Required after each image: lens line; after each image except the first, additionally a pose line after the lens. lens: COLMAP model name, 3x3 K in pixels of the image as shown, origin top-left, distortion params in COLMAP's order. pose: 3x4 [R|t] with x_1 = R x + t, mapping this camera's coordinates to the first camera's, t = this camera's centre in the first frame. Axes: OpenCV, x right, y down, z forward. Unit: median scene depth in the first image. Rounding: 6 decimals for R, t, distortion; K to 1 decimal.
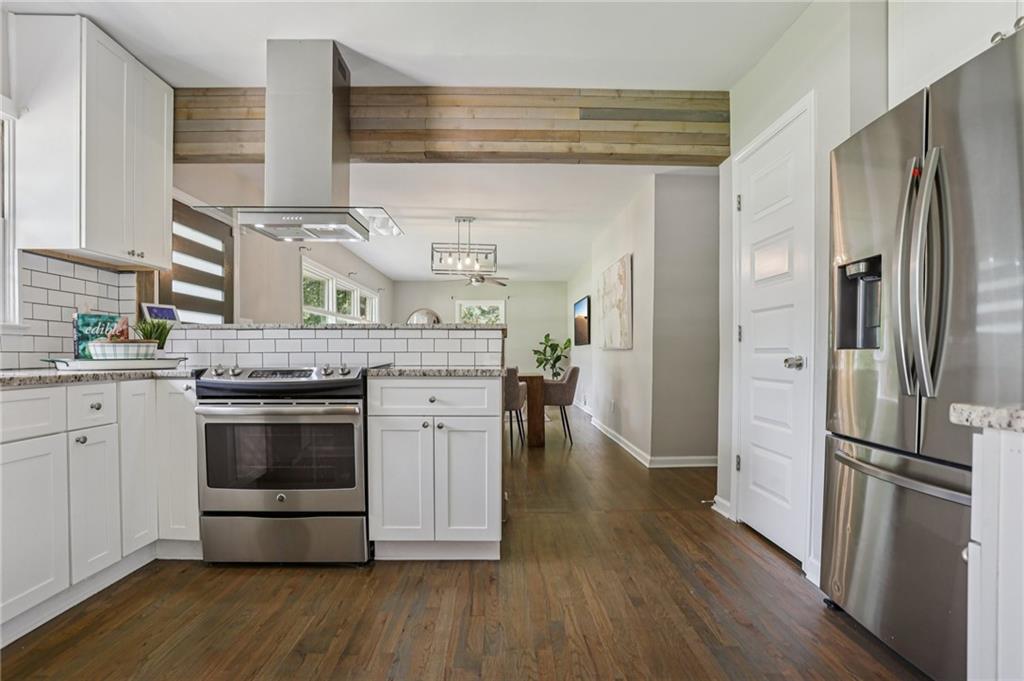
lens RADIAL K [[474.9, 0, 512.0], [0, 474.9, 340.5], [0, 0, 1]] dist [-0.034504, 0.000544]
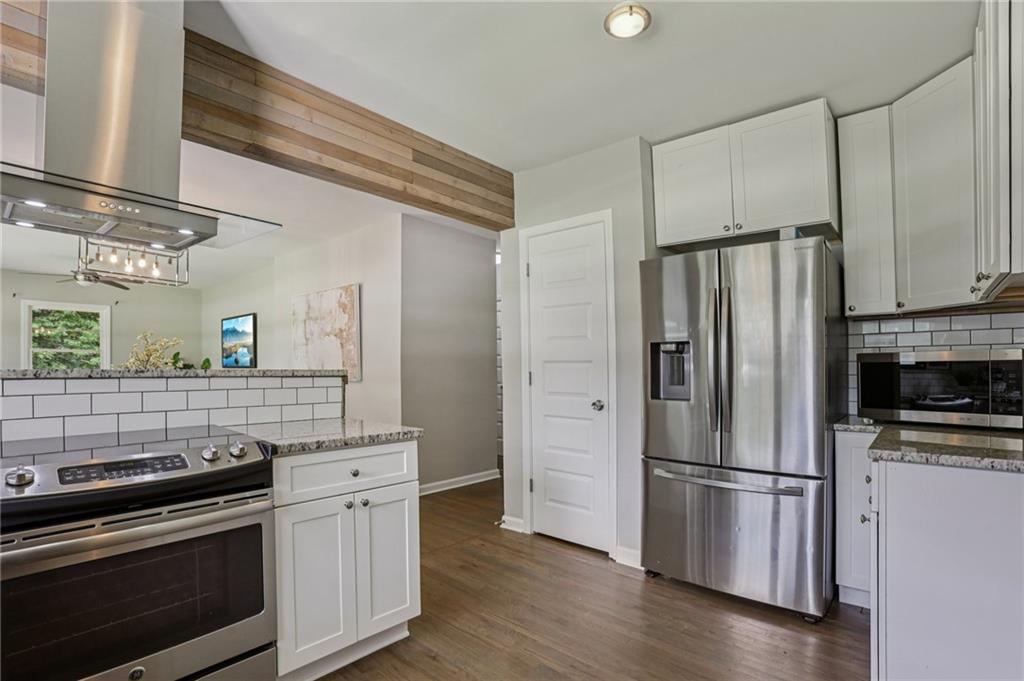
lens RADIAL K [[485.1, 0, 493.3], [0, 485.1, 346.9], [0, 0, 1]] dist [-0.033048, 0.000459]
pose [[0.698897, 0.031909, 0.714510, -0.453294], [-0.022462, 0.999491, -0.022664, -0.061271], [-0.714869, -0.000210, 0.699258, 0.175597]]
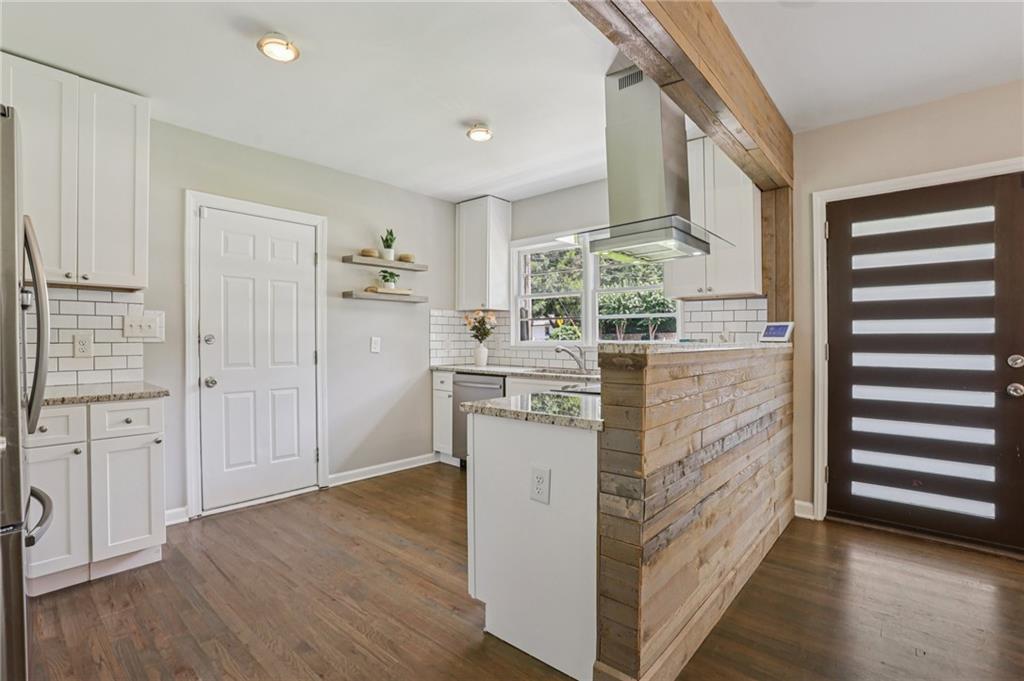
lens RADIAL K [[474.9, 0, 512.0], [0, 474.9, 340.5], [0, 0, 1]] dist [-0.034504, 0.000544]
pose [[-0.671897, 0.001221, -0.740644, 0.426957], [0.023519, 0.999530, -0.019688, -0.029502], [0.740272, -0.030648, -0.671609, 1.230336]]
